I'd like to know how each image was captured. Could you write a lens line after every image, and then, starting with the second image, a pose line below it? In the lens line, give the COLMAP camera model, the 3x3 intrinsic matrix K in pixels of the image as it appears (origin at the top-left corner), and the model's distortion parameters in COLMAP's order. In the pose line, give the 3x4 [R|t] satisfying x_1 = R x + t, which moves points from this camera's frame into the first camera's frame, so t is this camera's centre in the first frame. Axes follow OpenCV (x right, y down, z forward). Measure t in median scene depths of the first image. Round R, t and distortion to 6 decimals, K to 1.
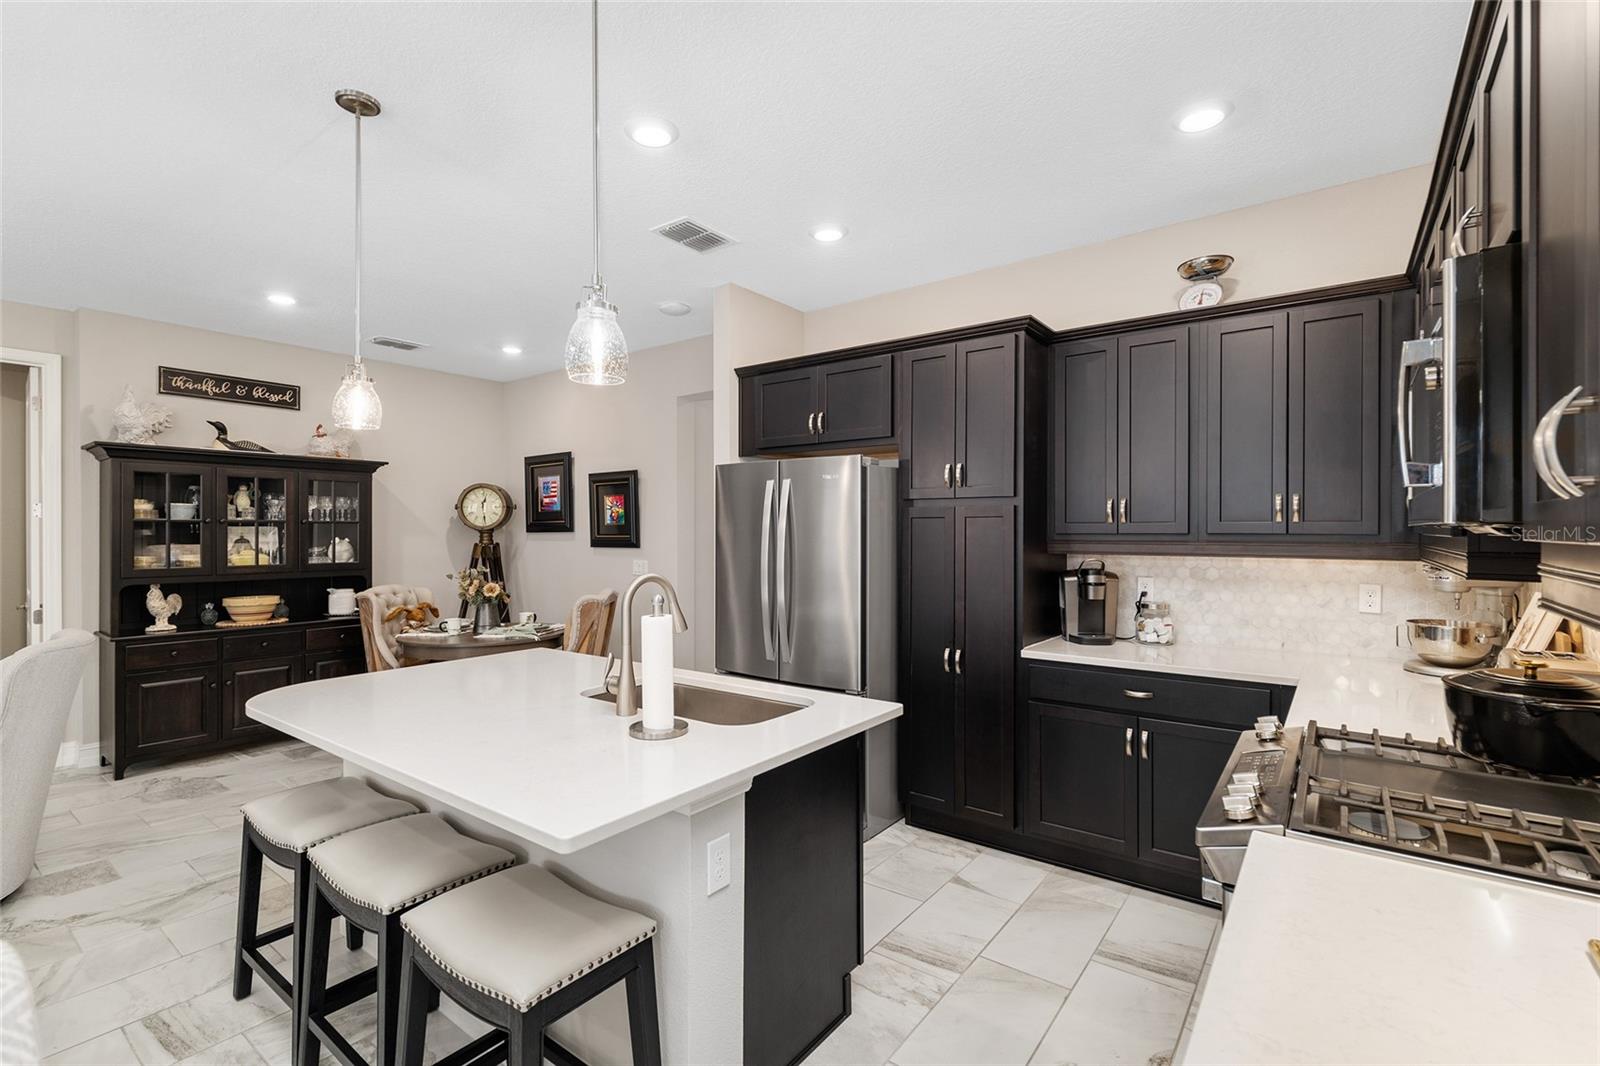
lens RADIAL K [[718.7, 0, 793.5], [0, 718.7, 534.4], [0, 0, 1]] dist [-0.001299, -0.000819]
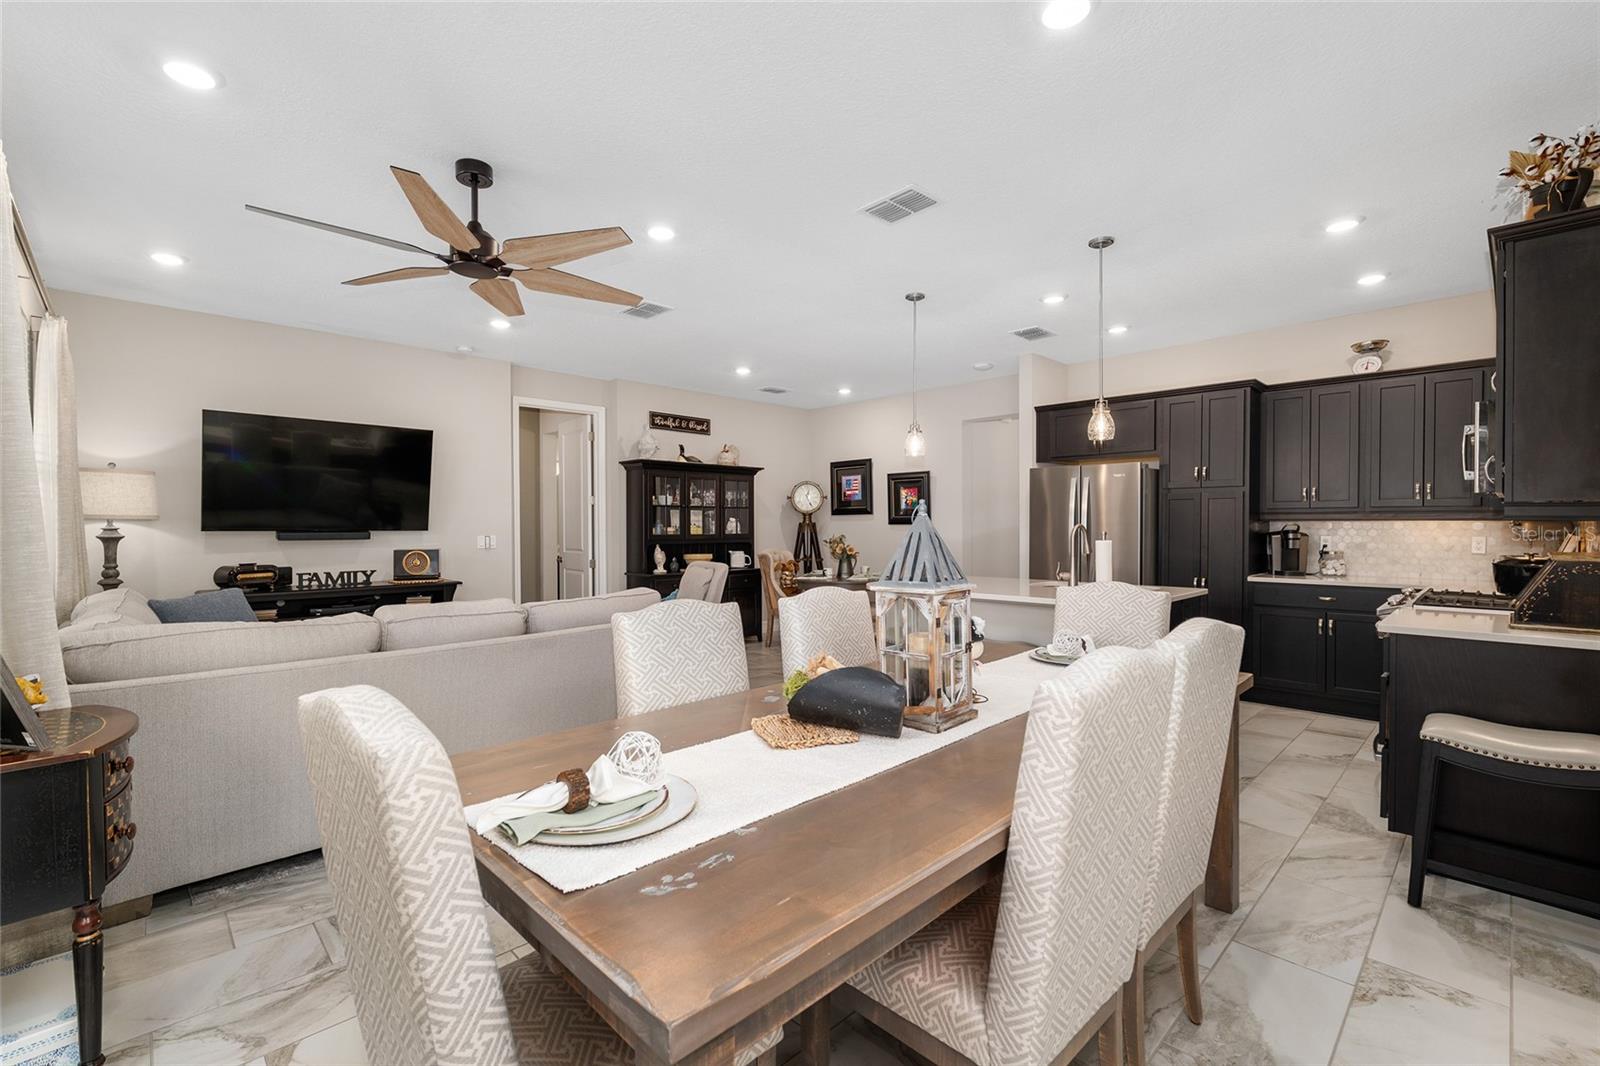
lens RADIAL K [[684.6, 0, 794.2], [0, 684.6, 533.7], [0, 0, 1]] dist [-0.010213, 0.000200]
pose [[0.987498, 0.001947, -0.157622, -0.322774], [-0.000454, 0.999955, 0.009510, 0.029812], [0.157633, -0.009320, 0.987454, -0.500896]]
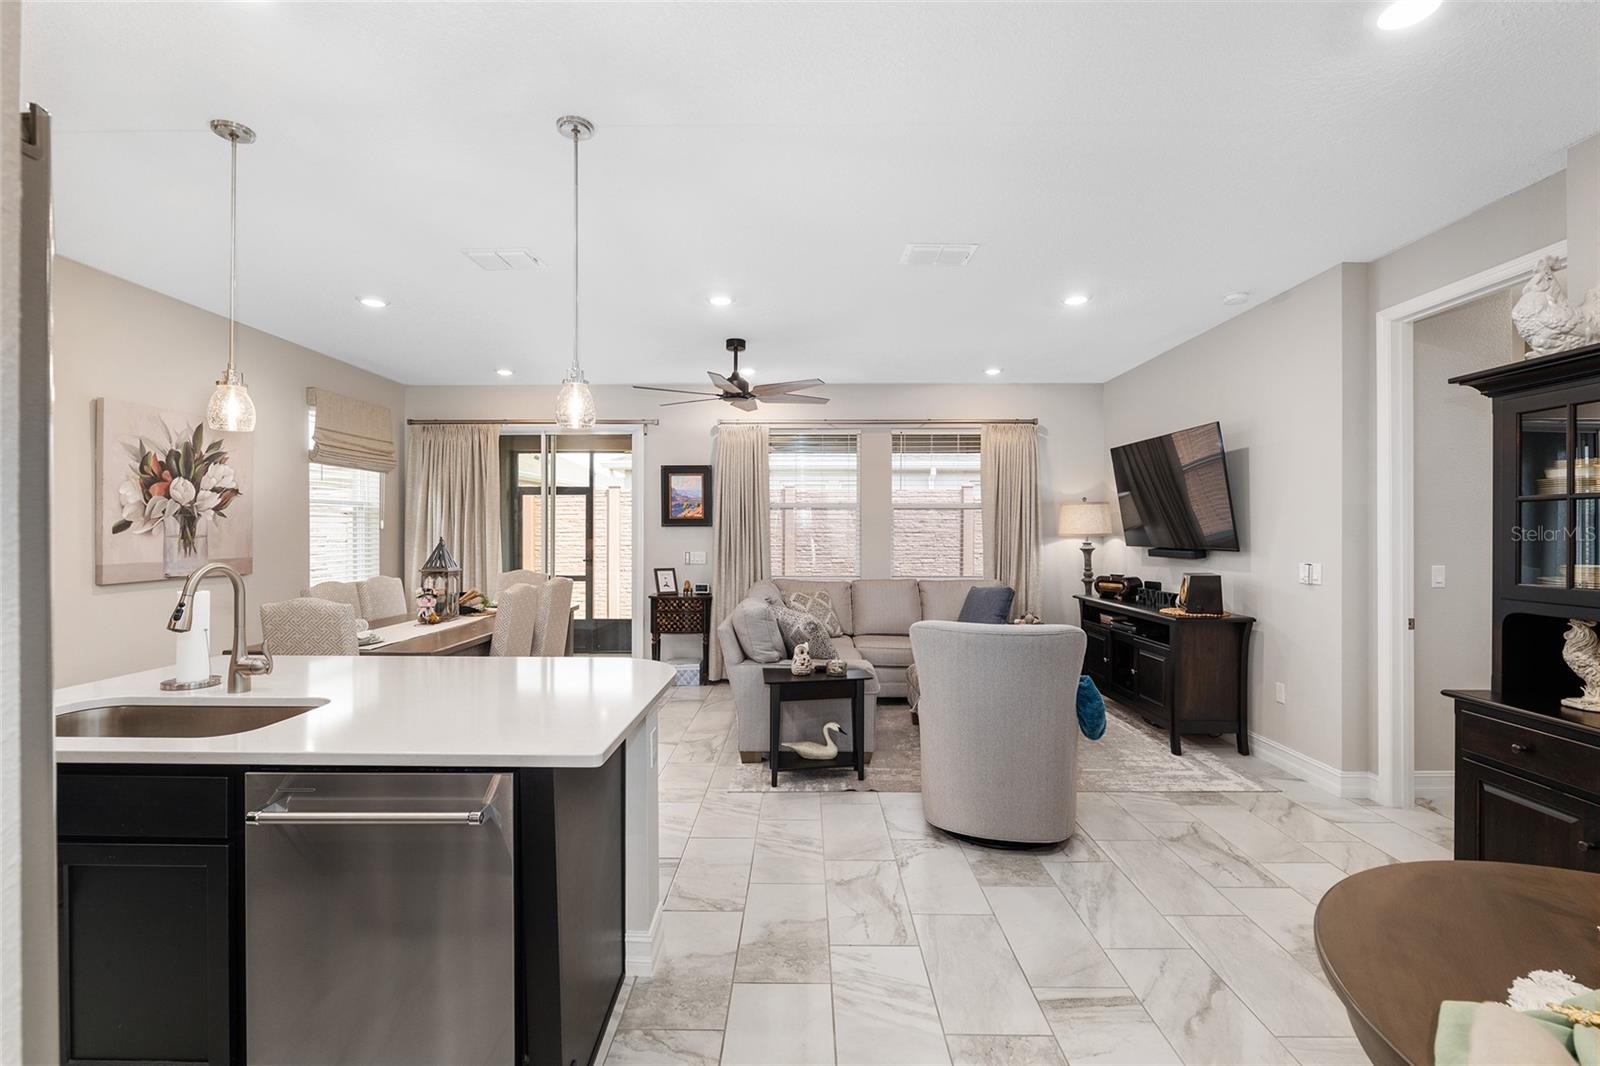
lens RADIAL K [[684.6, 0, 794.4], [0, 684.6, 537.3], [0, 0, 1]] dist [-0.010213, 0.000200]
pose [[-0.802533, 0.006137, -0.596576, -0.132802], [-0.000886, 0.999934, 0.011478, 0.005288], [0.596607, 0.009740, -0.802475, 1.031537]]
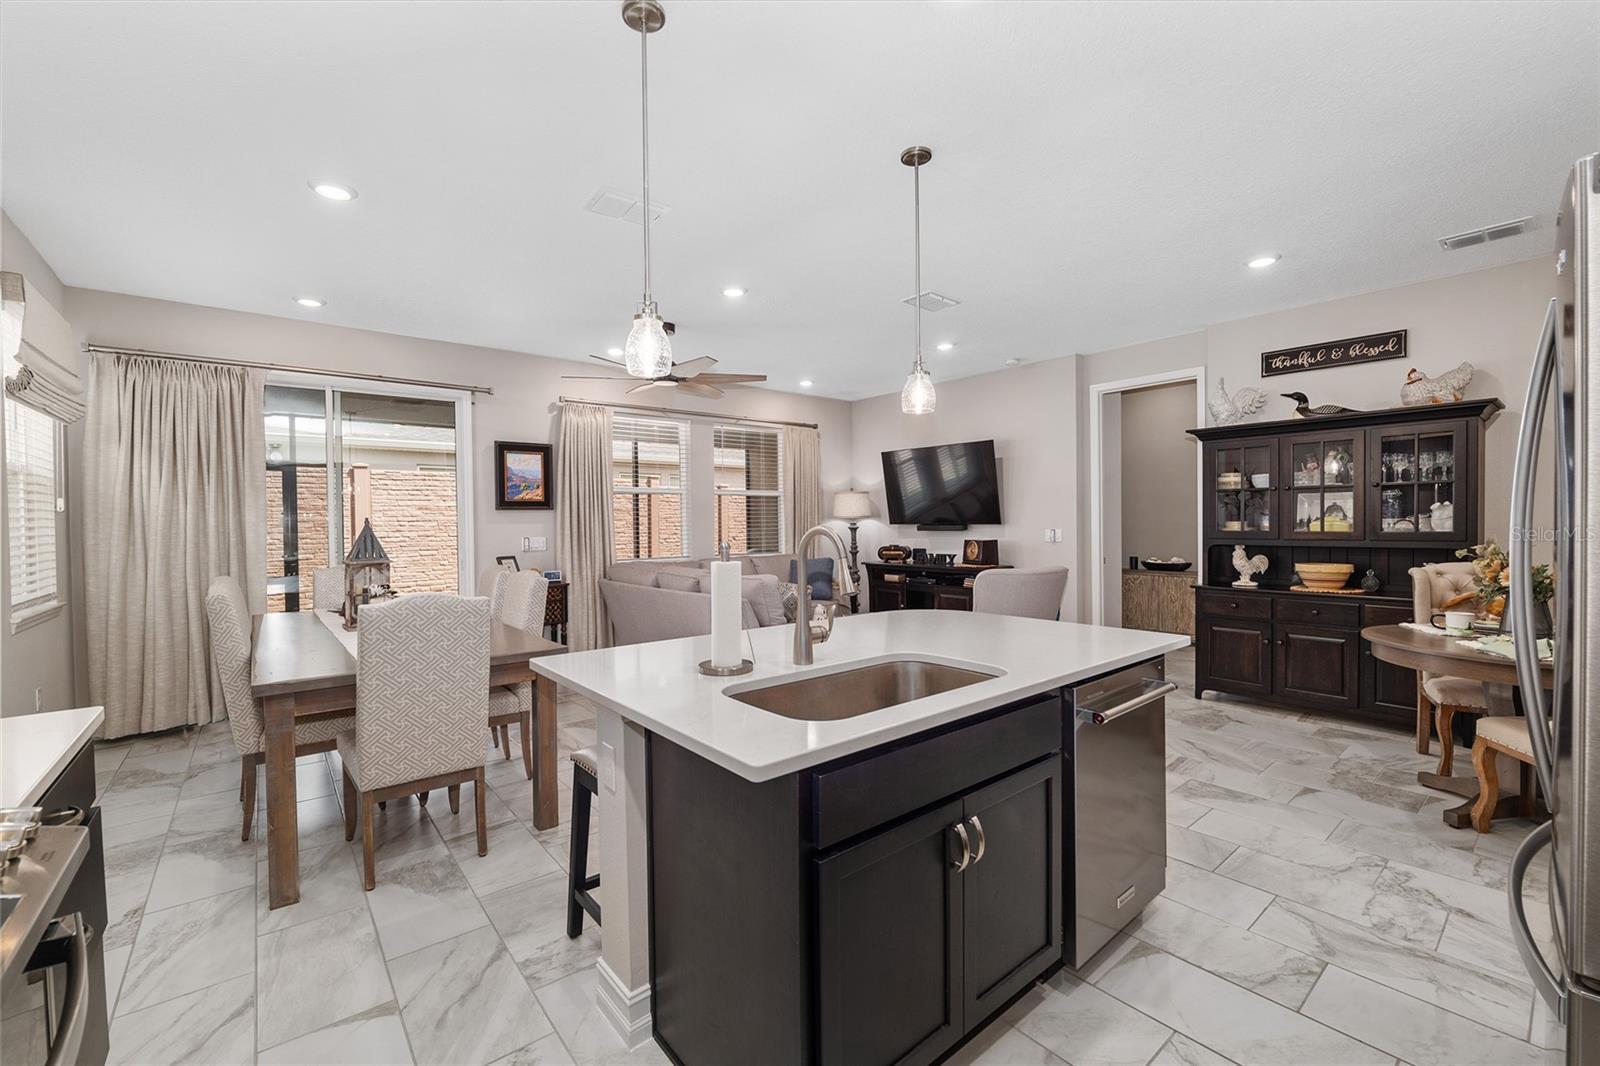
lens RADIAL K [[662.5, 0, 797.7], [0, 662.5, 526.0], [0, 0, 1]] dist [-0.011723, 0.000893]
pose [[-0.228235, 0.011329, -0.973540, 0.303916], [0.008324, 0.999918, 0.009685, 0.022175], [0.973571, -0.005894, -0.228311, 0.538052]]
